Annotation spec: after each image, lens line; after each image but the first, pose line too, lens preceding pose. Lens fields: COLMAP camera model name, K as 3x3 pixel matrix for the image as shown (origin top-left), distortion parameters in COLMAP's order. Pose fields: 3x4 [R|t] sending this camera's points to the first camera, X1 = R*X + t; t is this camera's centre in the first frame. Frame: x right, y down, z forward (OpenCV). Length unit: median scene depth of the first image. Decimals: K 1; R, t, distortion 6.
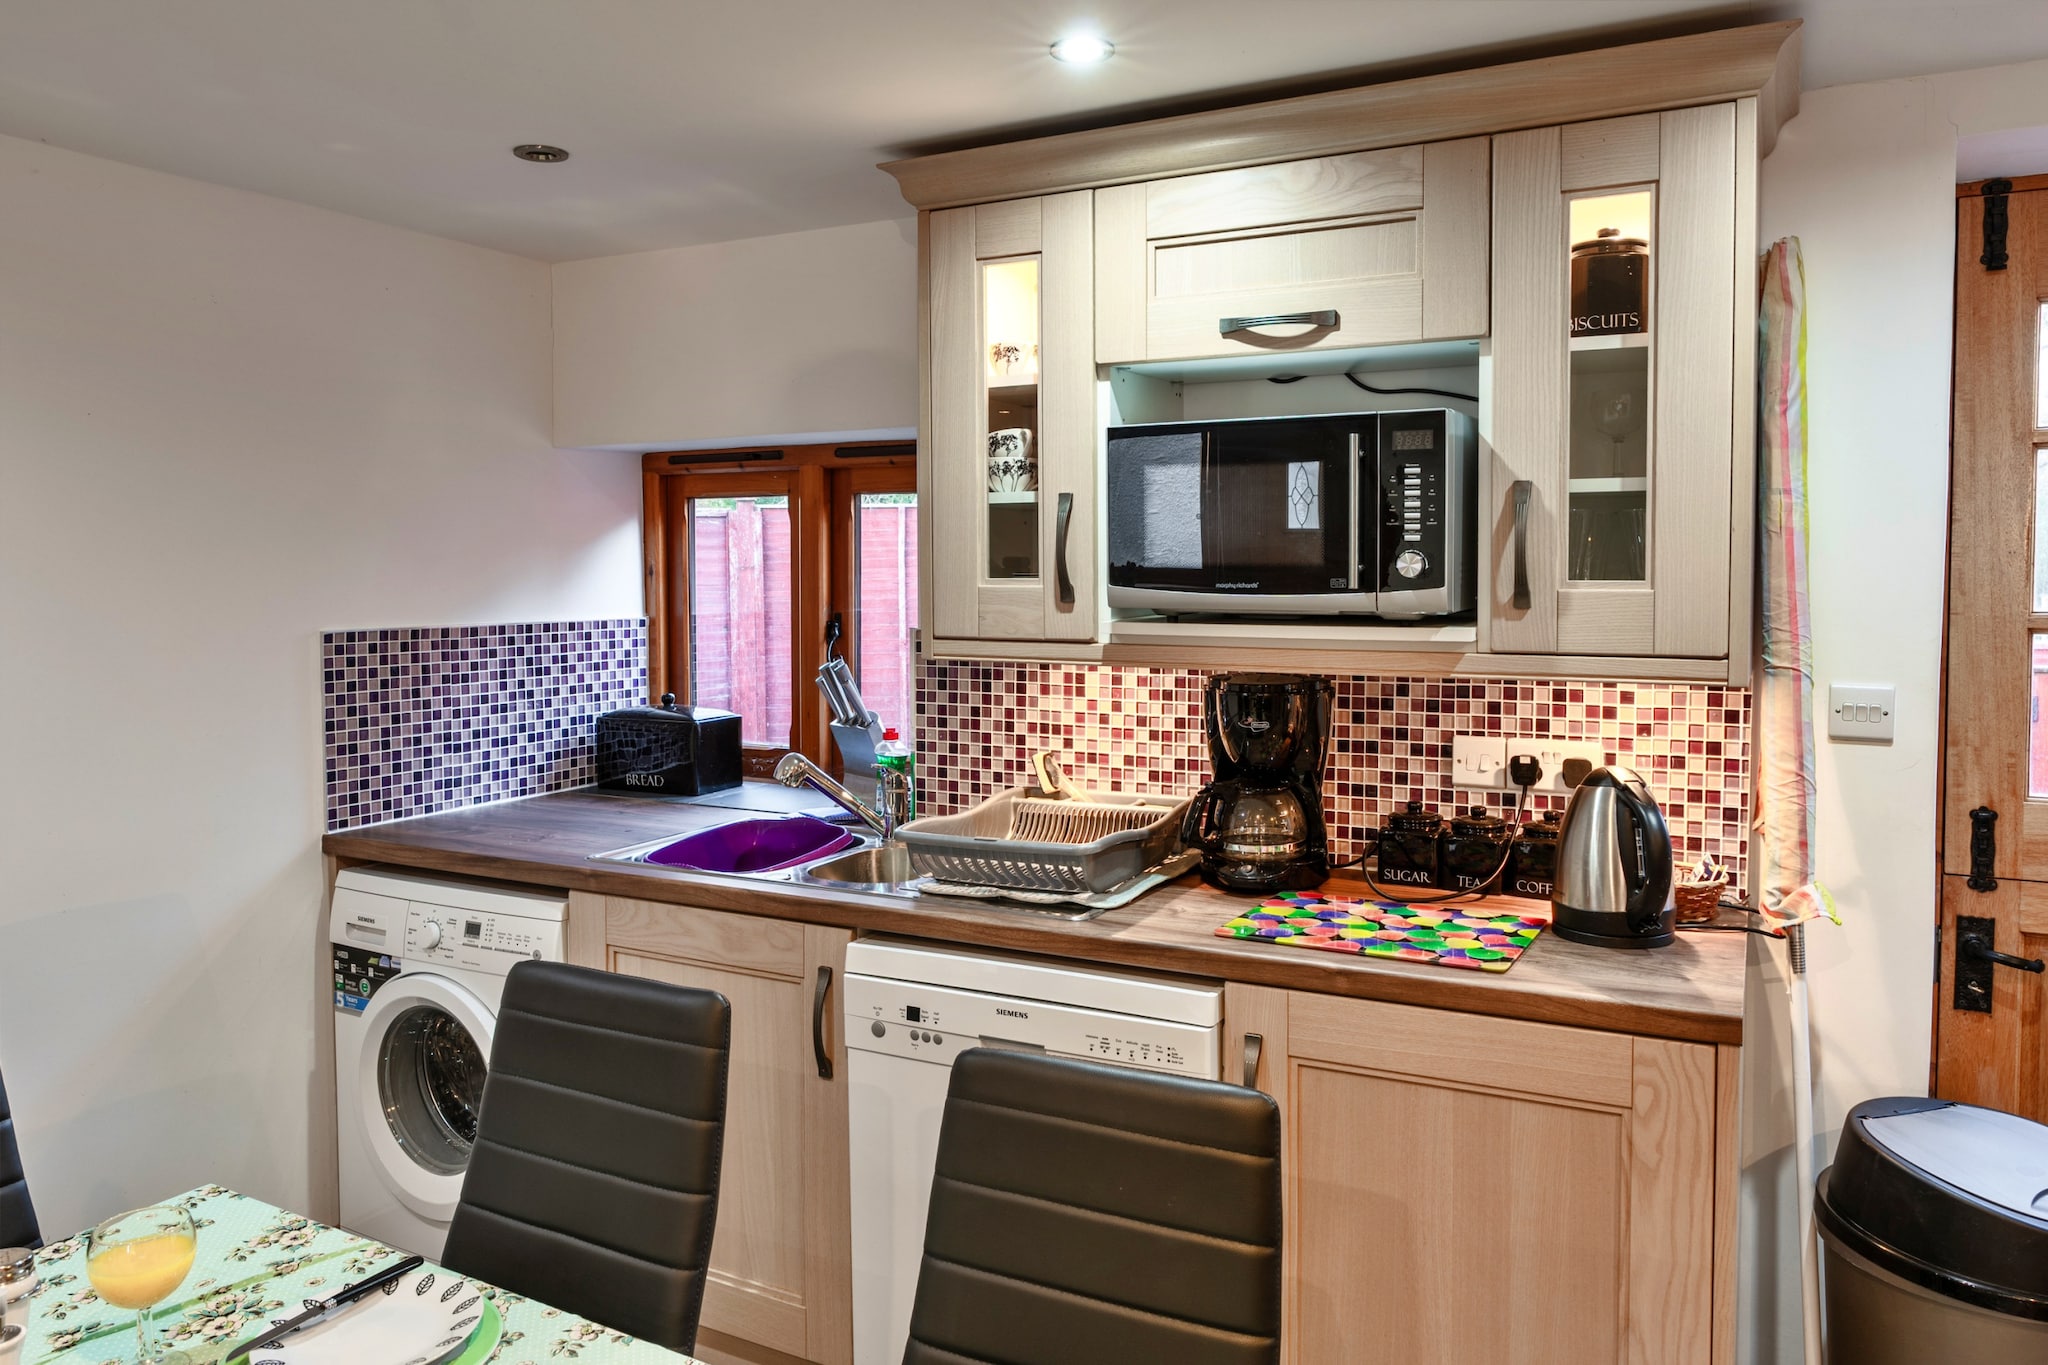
lens RADIAL K [[1402.1, 0, 1019.1], [0, 1402.1, 614.4], [0, 0, 1]] dist [-0.004315, -0.003318]
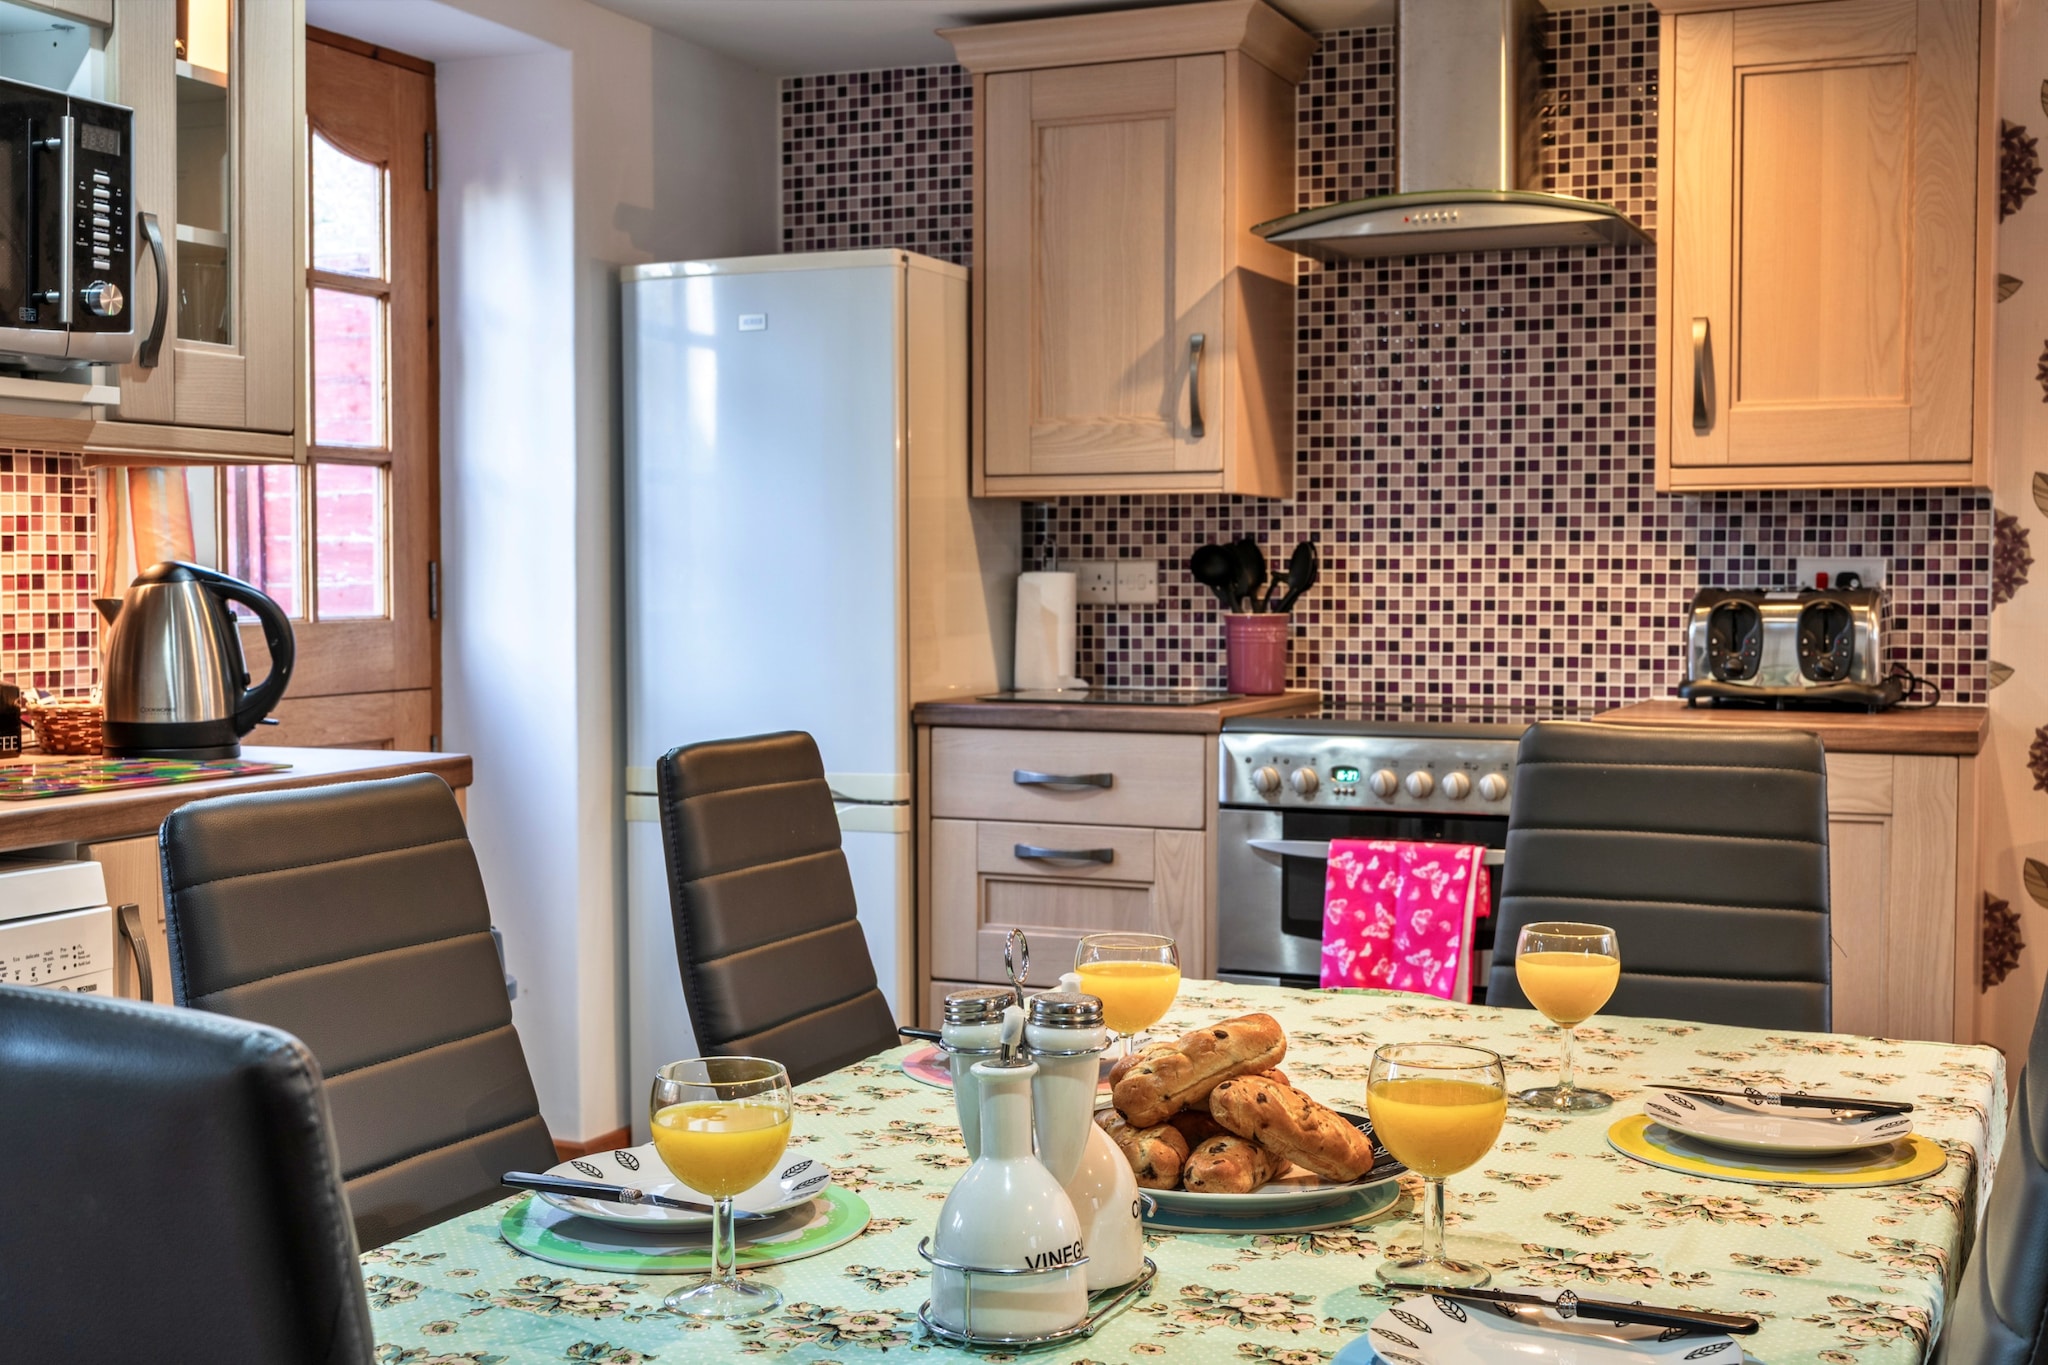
lens RADIAL K [[2431.9, 0, 1012.2], [0, 2431.9, 681.1], [0, 0, 1]] dist [-0.000237, 0.000000]
pose [[-0.082852, -0.040828, 0.995725, -0.950705], [0.035791, 0.998394, 0.043915, 0.115072], [-0.995919, 0.039276, -0.081258, 0.517348]]
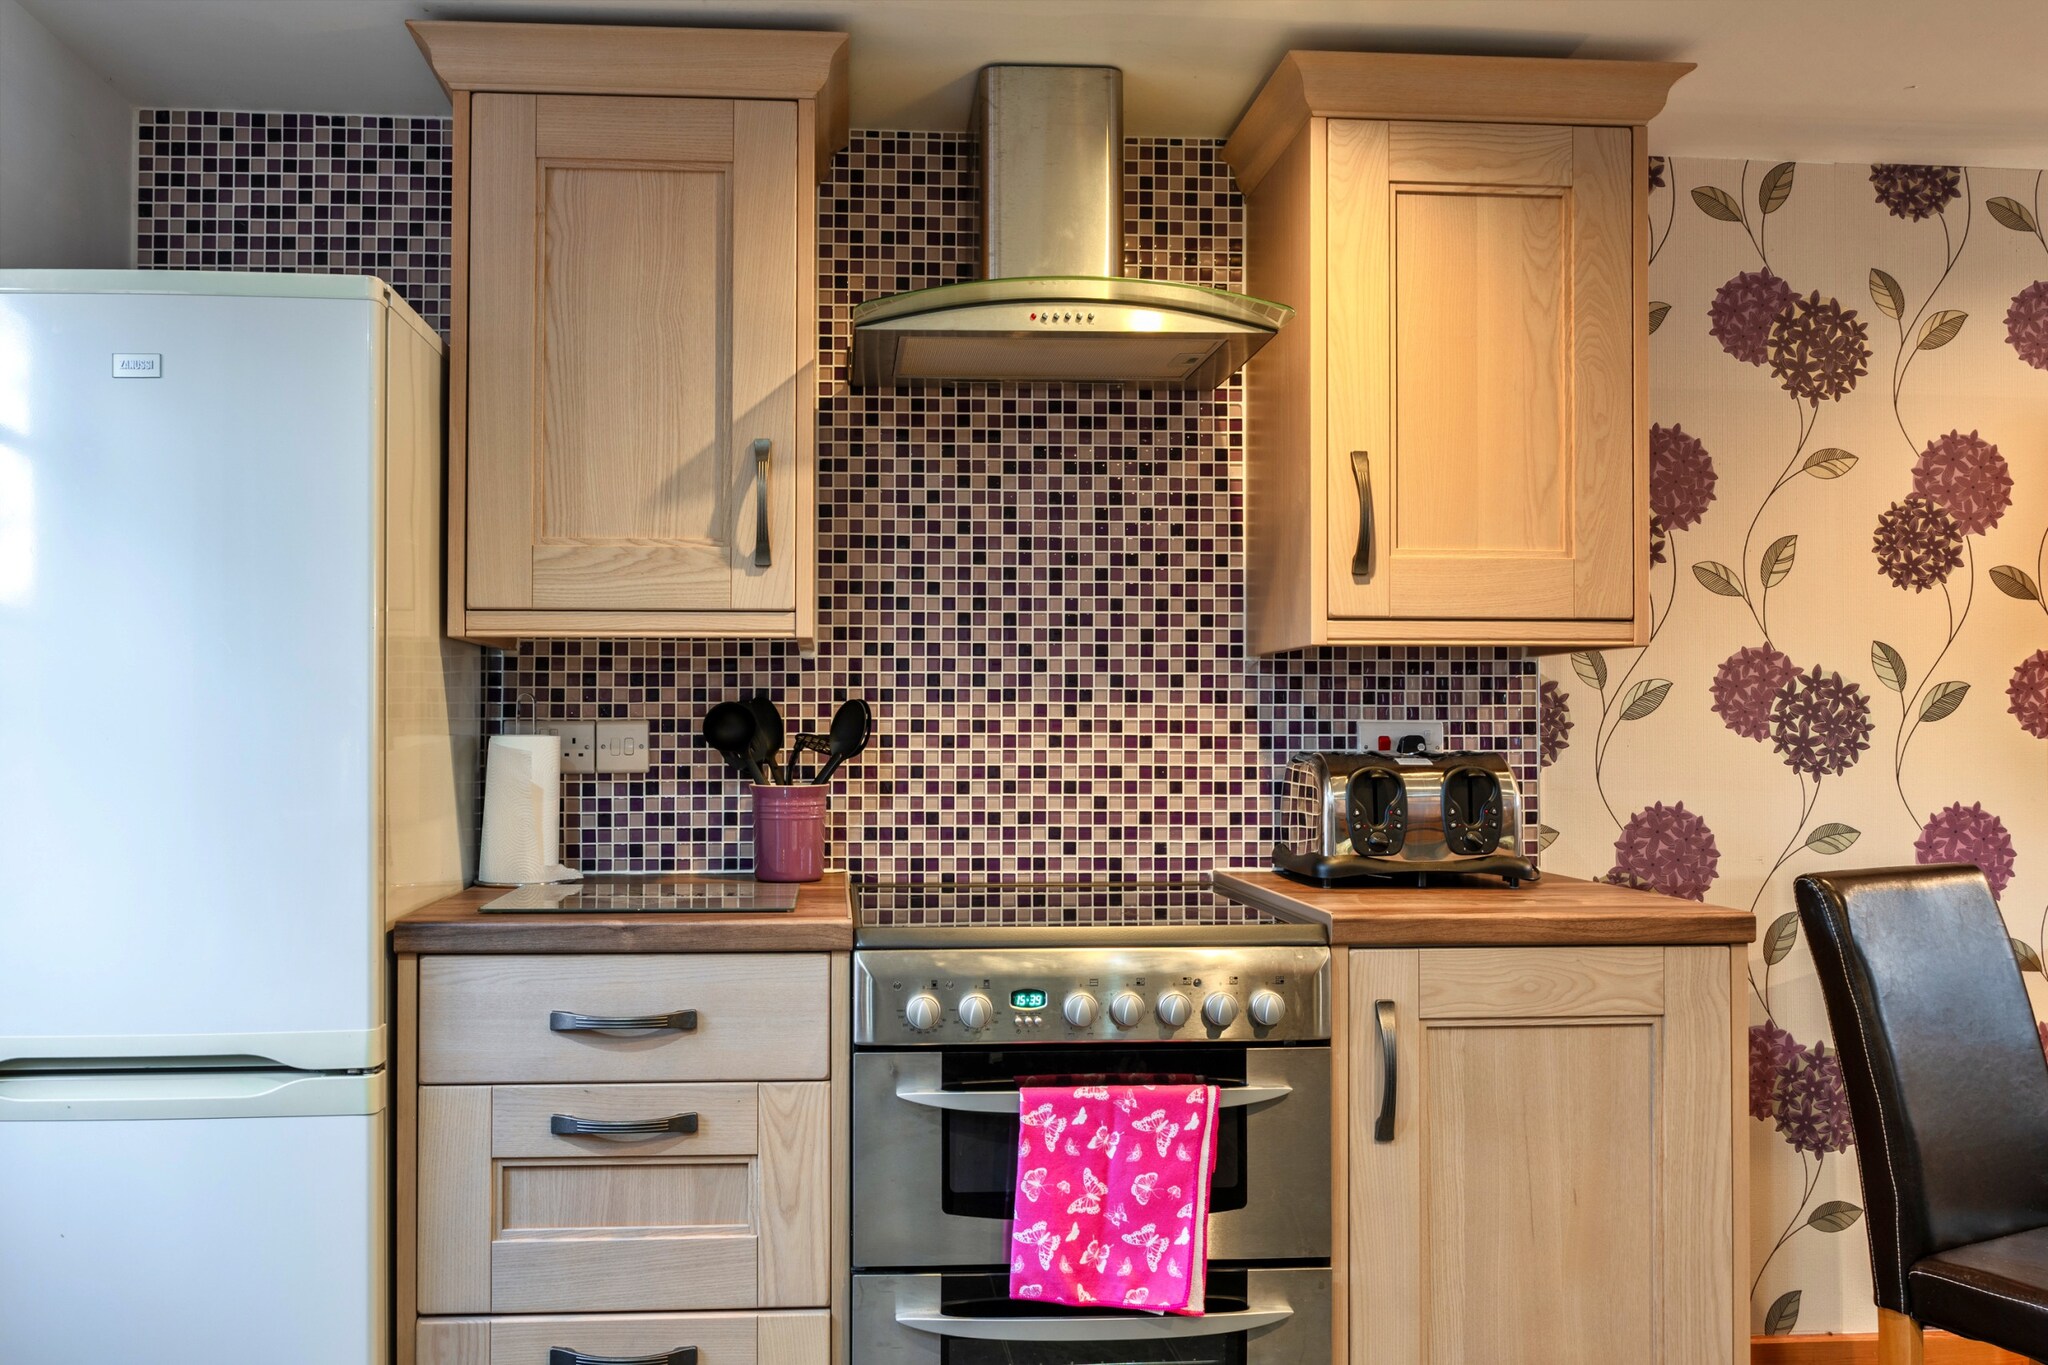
lens RADIAL K [[1525.1, 0, 948.1], [0, 1525.1, 705.9], [0, 0, 1]] dist [-0.012081, -0.005233]
pose [[-0.530246, 0.016483, 0.847683, 0.036876], [0.030658, 0.999530, -0.000258, 0.104244], [-0.847289, 0.025851, -0.530502, 0.617783]]
